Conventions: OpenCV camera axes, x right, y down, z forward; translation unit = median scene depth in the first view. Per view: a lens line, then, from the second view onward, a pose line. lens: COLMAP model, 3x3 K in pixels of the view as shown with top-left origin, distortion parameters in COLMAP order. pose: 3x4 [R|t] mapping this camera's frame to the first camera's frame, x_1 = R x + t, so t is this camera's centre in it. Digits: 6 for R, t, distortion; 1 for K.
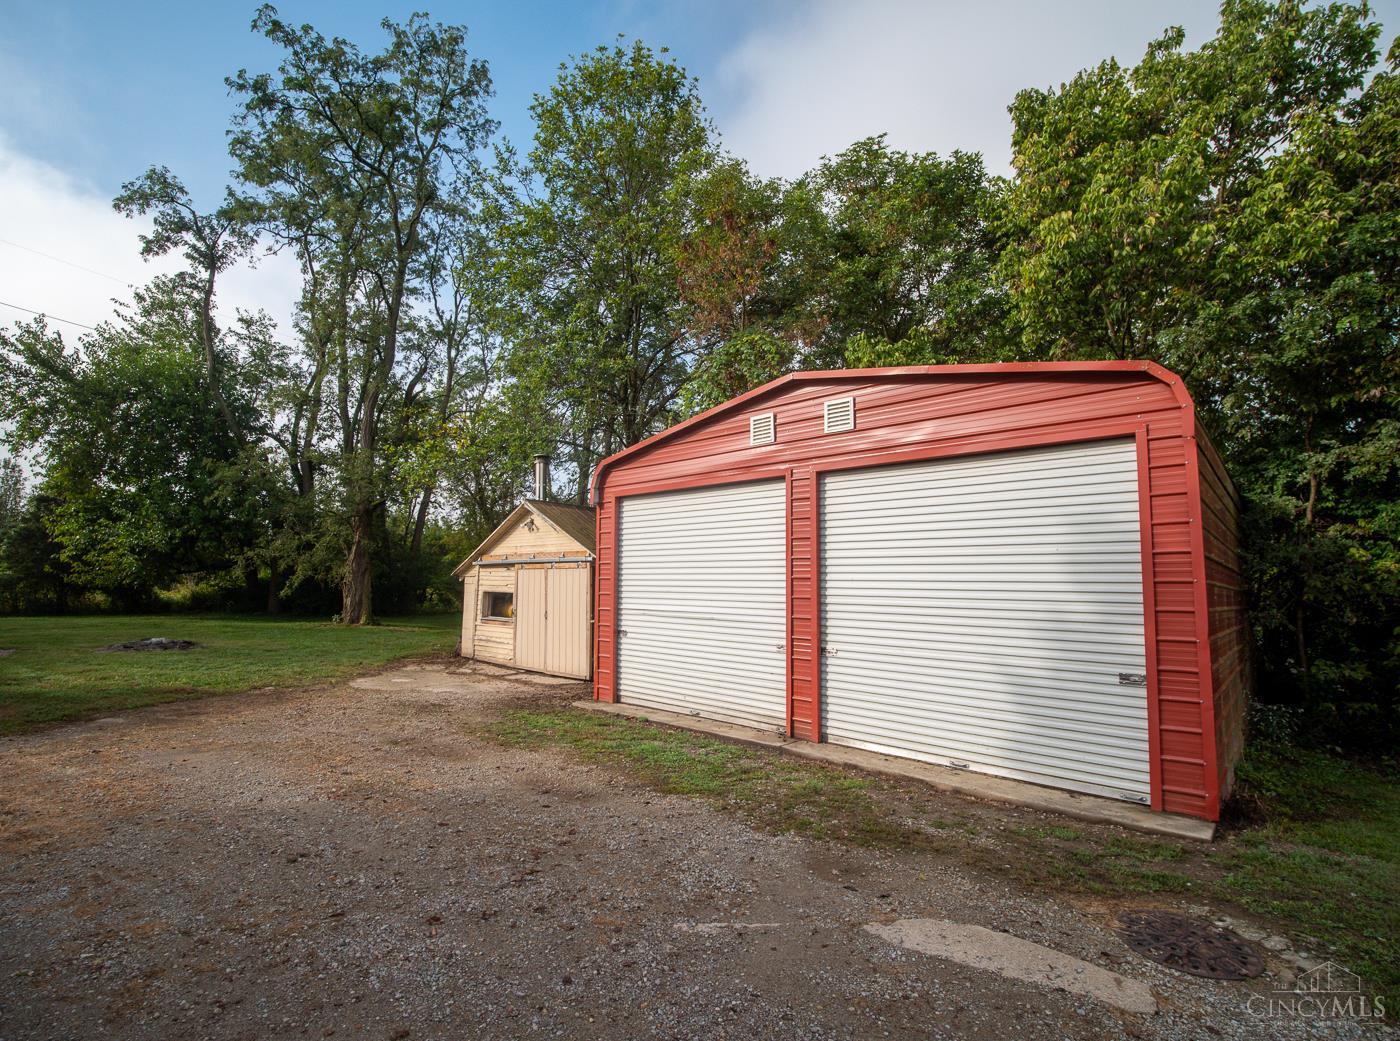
lens RADIAL K [[653.5, 0, 700.0], [0, 653.5, 520.5], [0, 0, 1]] dist [-0.021462, -0.000368]
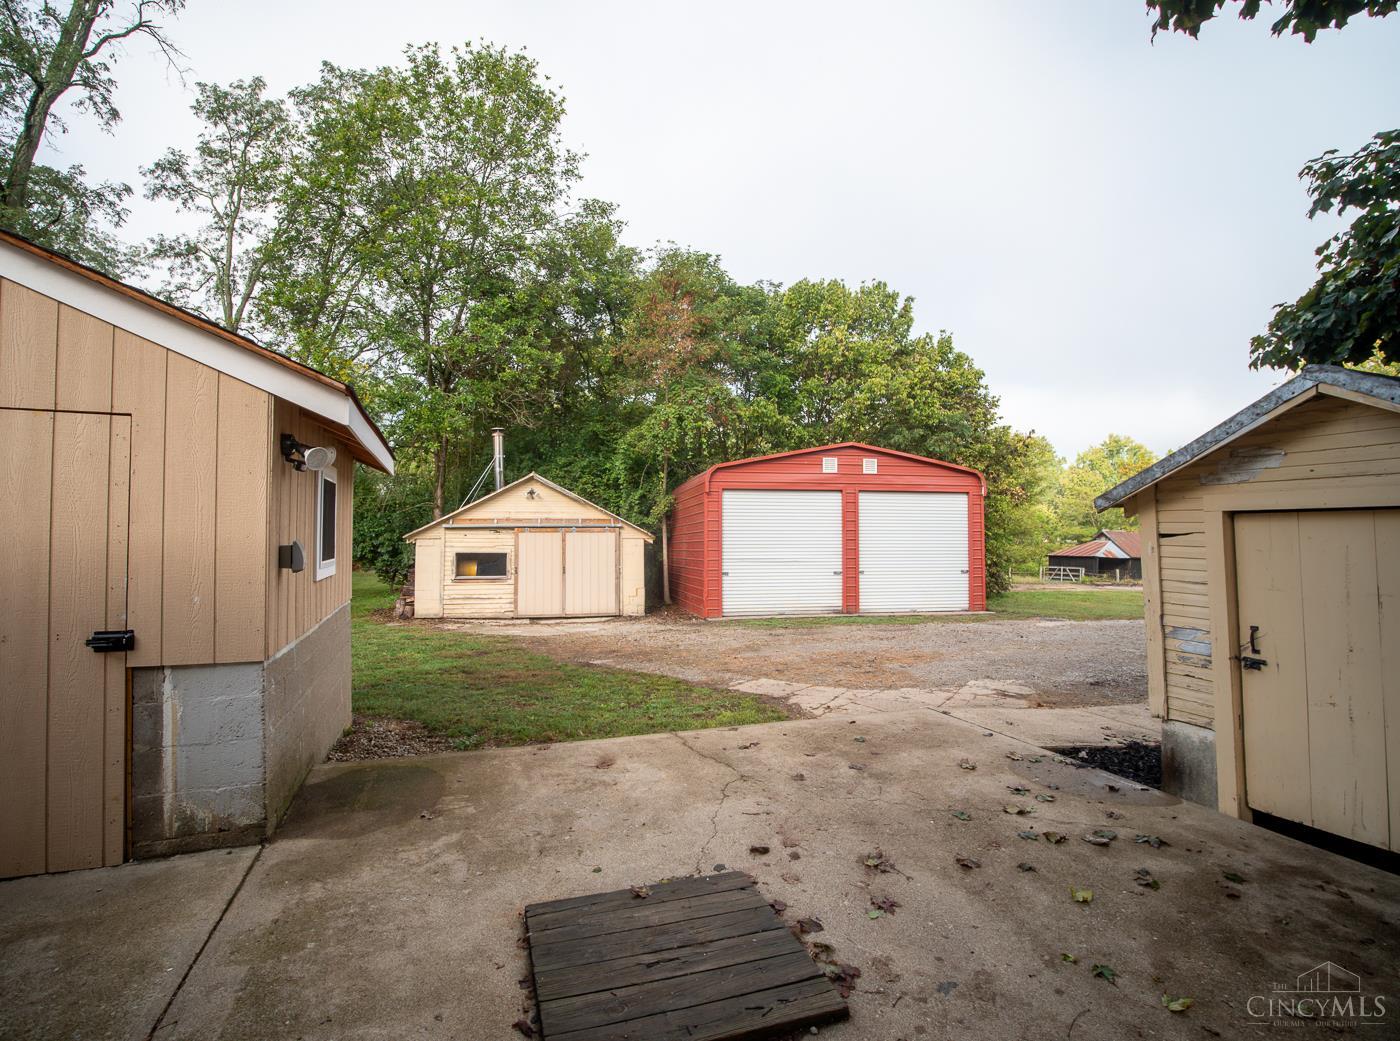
lens RADIAL K [[664.7, 0, 700.0], [0, 664.7, 520.5], [0, 0, 1]] dist [-0.031355, -0.000101]
pose [[0.593555, 0.024542, 0.804419, -1.422542], [-0.069302, 0.997381, 0.020706, 0.011191], [-0.801804, -0.068039, 0.593701, 0.084583]]
